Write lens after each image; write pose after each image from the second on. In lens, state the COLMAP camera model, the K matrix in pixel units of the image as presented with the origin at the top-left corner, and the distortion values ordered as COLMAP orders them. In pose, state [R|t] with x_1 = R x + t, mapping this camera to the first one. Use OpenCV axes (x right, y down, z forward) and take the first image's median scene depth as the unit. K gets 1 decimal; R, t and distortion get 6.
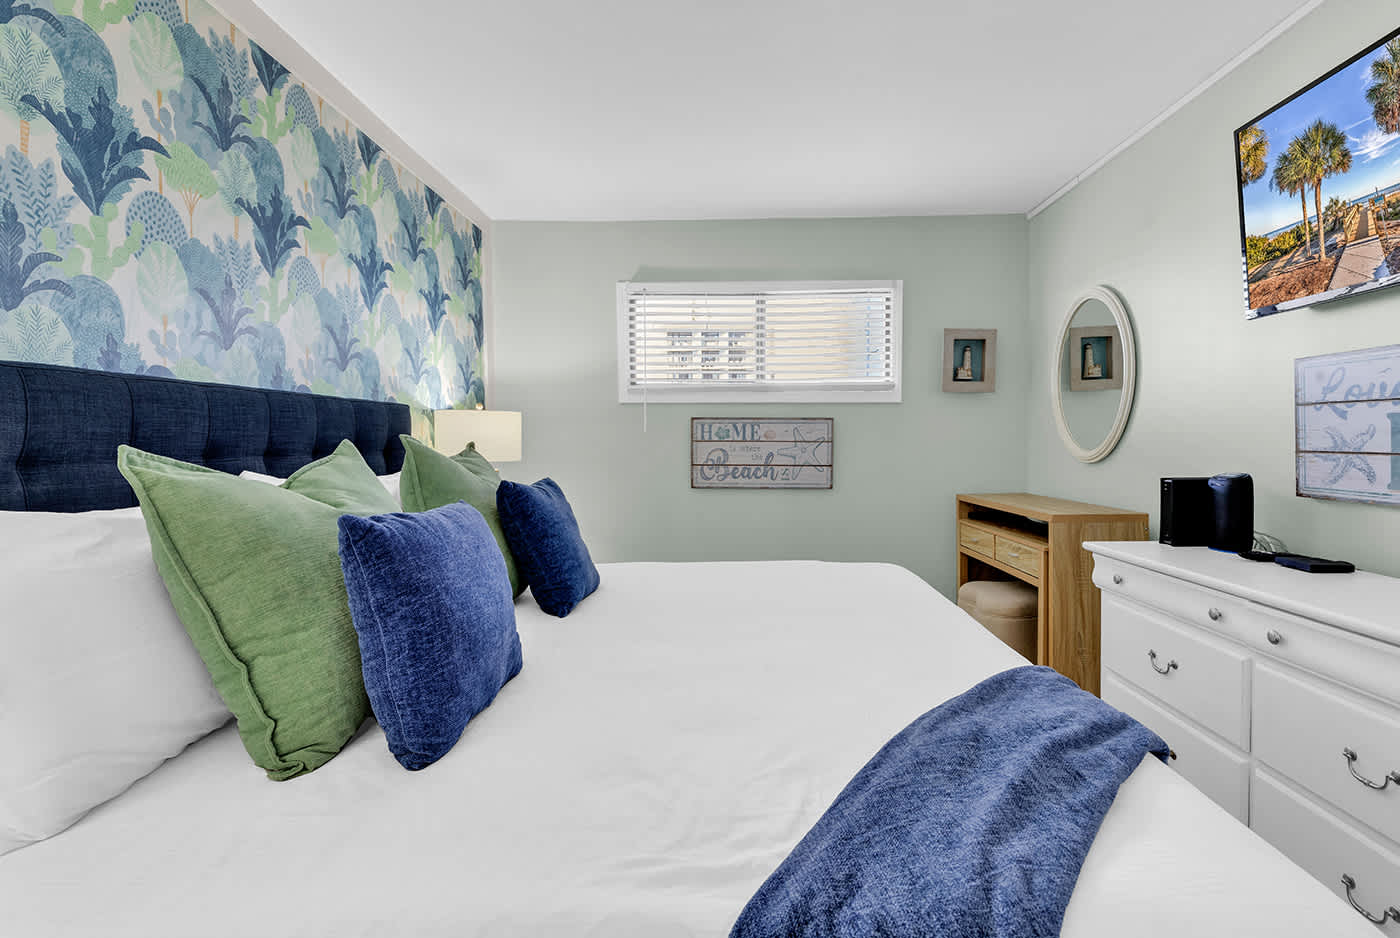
lens RADIAL K [[635.7, 0, 692.0], [0, 635.7, 465.1], [0, 0, 1]] dist [-0.000145, -0.000200]
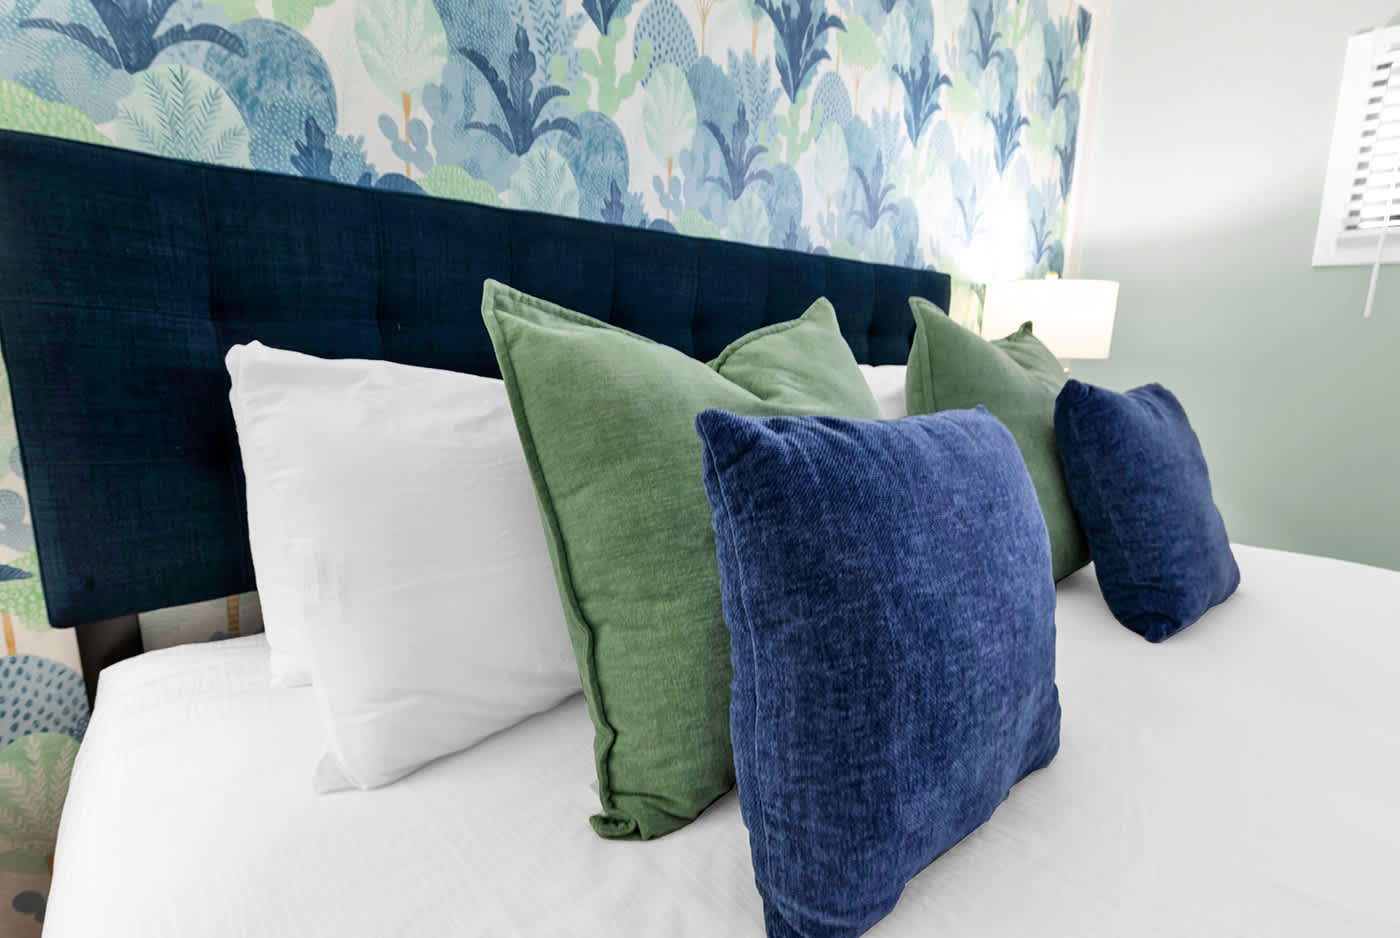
lens RADIAL K [[701.4, 0, 700.0], [0, 701.4, 469.0], [0, 0, 1]] dist [-0.000789, -0.000260]
pose [[0.709243, 0.152240, -0.688329, -0.115372], [-0.053534, 0.985215, 0.162742, 0.024363], [0.702928, -0.078575, 0.706907, 0.411954]]
